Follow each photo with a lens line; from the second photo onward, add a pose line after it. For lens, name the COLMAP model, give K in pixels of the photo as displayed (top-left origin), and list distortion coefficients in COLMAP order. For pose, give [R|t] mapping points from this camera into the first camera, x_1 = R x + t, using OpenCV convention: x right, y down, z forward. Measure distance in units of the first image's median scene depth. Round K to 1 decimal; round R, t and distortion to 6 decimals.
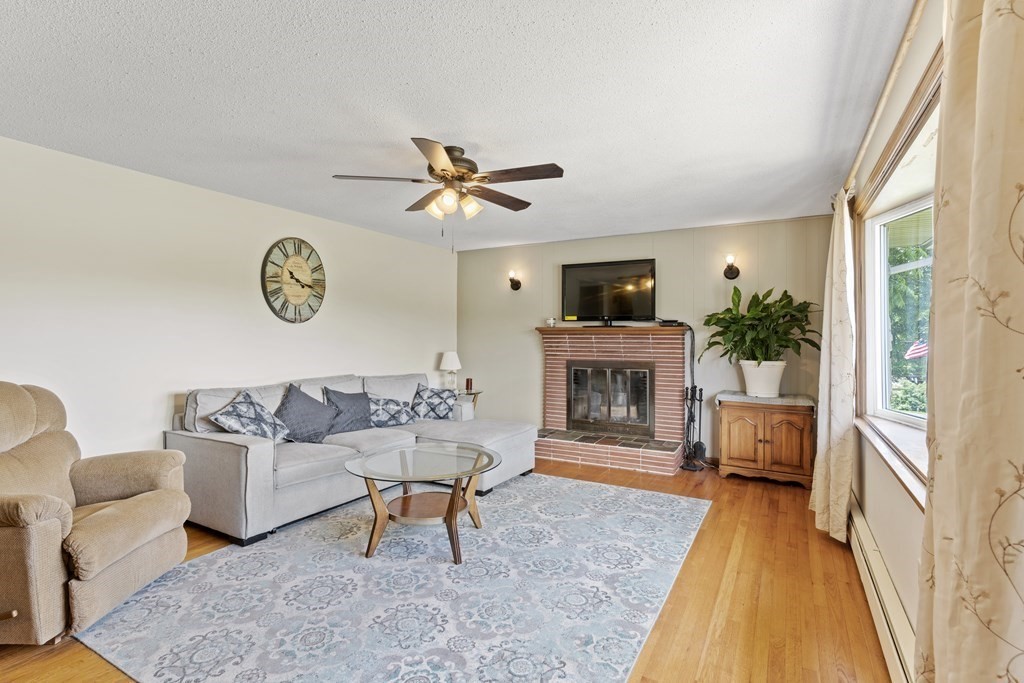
lens RADIAL K [[499.7, 0, 511.4], [0, 499.7, 330.6], [0, 0, 1]] dist [0.000195, 0.000077]
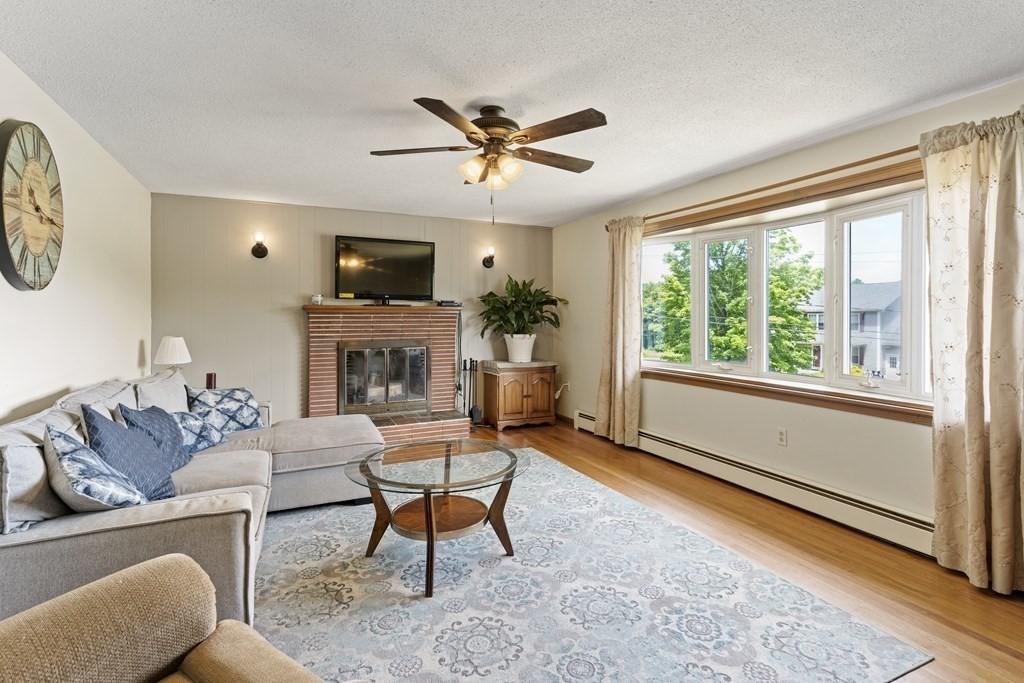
lens RADIAL K [[491.2, 0, 509.1], [0, 491.2, 321.4], [0, 0, 1]] dist [-0.002224, -0.000215]
pose [[0.580630, -0.011302, 0.814089, -0.645906], [-0.007750, 0.999782, 0.019408, 0.003653], [-0.814130, -0.017578, 0.580416, 0.351775]]
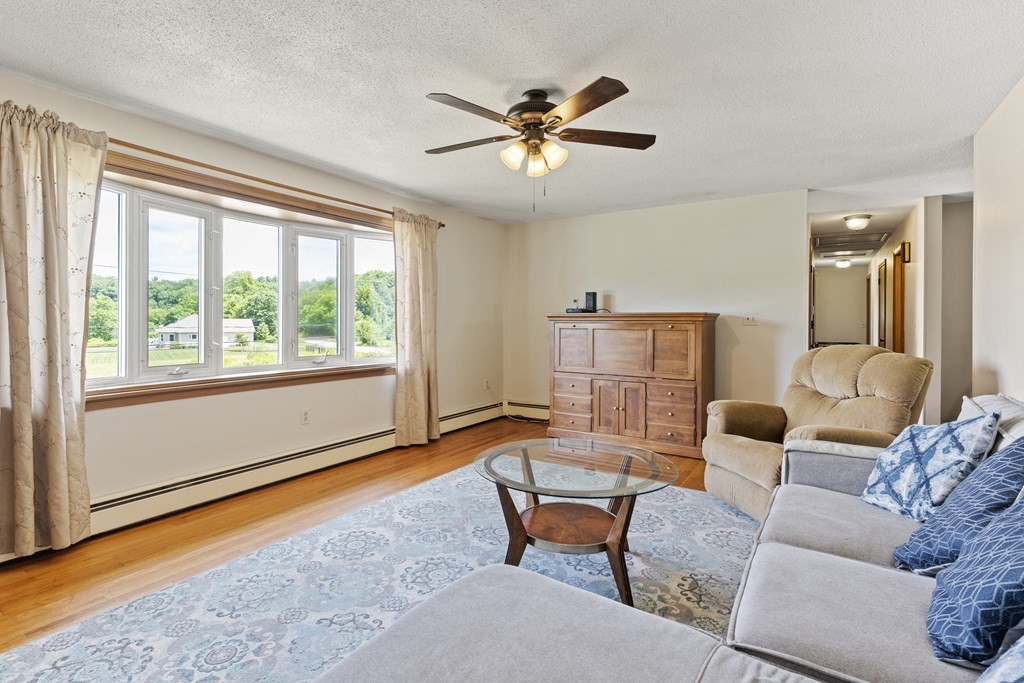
lens RADIAL K [[491.2, 0, 509.1], [0, 491.2, 321.4], [0, 0, 1]] dist [-0.002224, -0.000215]
pose [[-0.998732, -0.007428, 0.049782, -0.091367], [-0.007982, 0.999908, -0.010946, 0.040688], [-0.049696, -0.011330, -0.998700, 1.462119]]
